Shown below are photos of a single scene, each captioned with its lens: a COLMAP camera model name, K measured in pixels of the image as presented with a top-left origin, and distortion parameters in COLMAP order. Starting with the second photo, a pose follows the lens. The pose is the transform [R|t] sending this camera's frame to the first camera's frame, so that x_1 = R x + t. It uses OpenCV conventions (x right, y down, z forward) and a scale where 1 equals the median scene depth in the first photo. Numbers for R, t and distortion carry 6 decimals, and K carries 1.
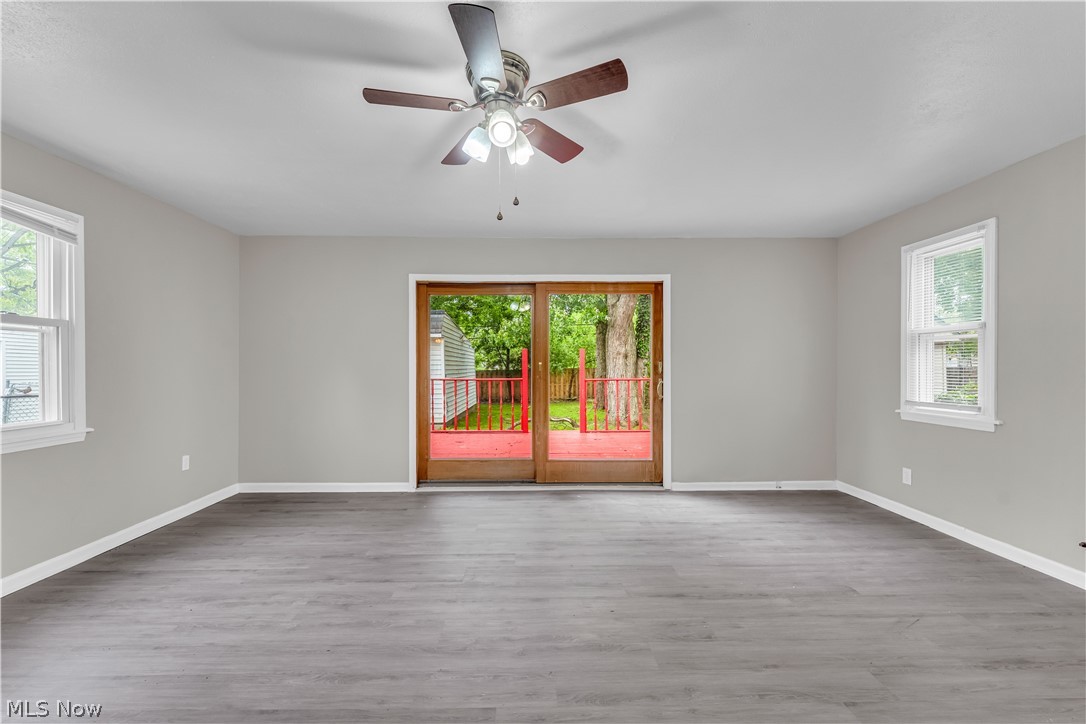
lens RADIAL K [[440.8, 0, 540.8], [0, 440.8, 365.0], [0, 0, 1]] dist [0.000468, -0.001607]
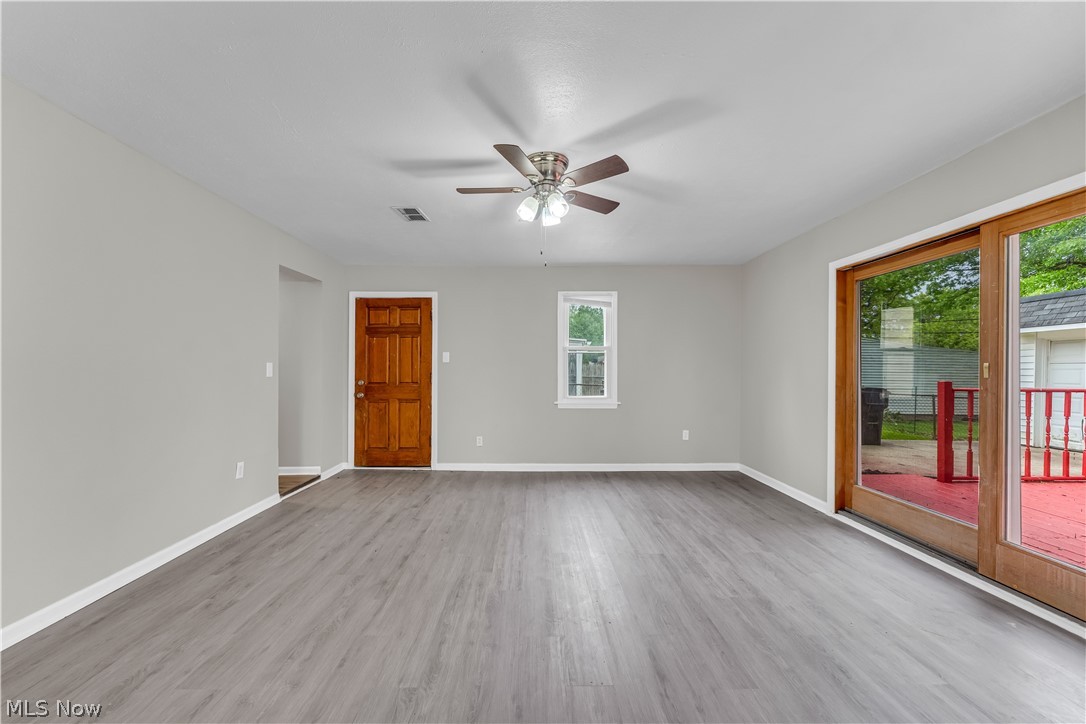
lens RADIAL K [[459.2, 0, 541.4], [0, 459.2, 369.5], [0, 0, 1]] dist [0.000762, 0.000077]
pose [[-0.018416, -0.000564, -0.999830, 0.633570], [0.001263, 0.999999, -0.000587, 0.002206], [0.999830, -0.001274, -0.018415, 0.466662]]
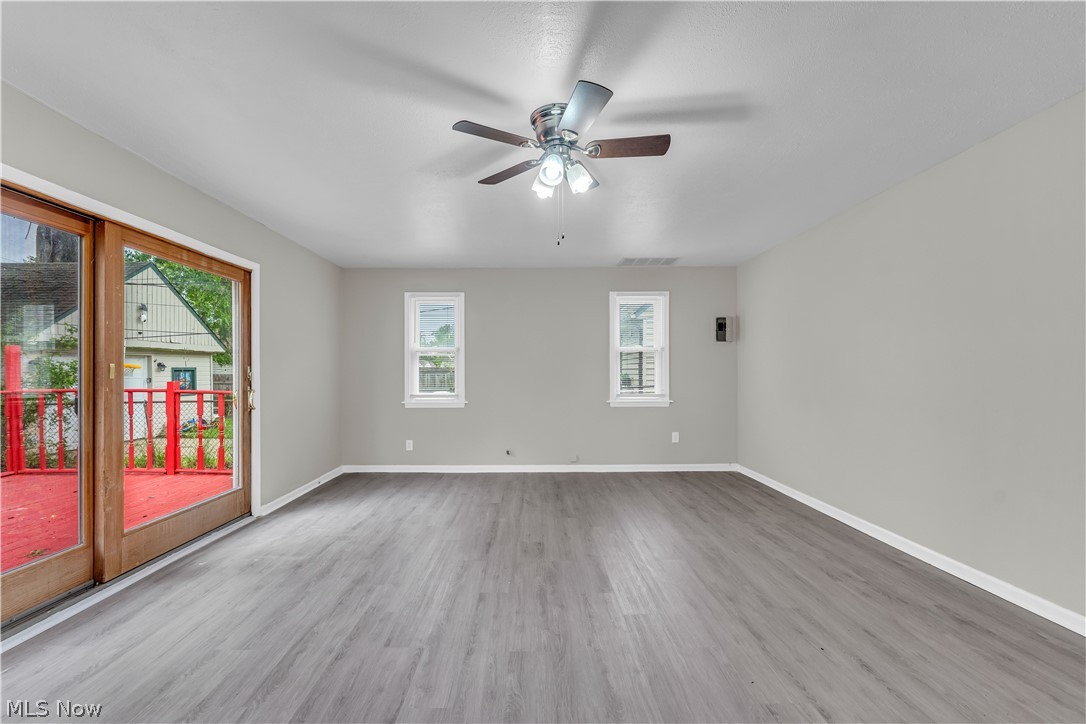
lens RADIAL K [[427.3, 0, 539.8], [0, 427.3, 370.3], [0, 0, 1]] dist [-0.017903, -0.000447]
pose [[0.018321, 0.007630, 0.999803, -0.555100], [-0.001437, 0.999970, -0.007605, 0.005821], [-0.999831, -0.001297, 0.018331, 0.473321]]
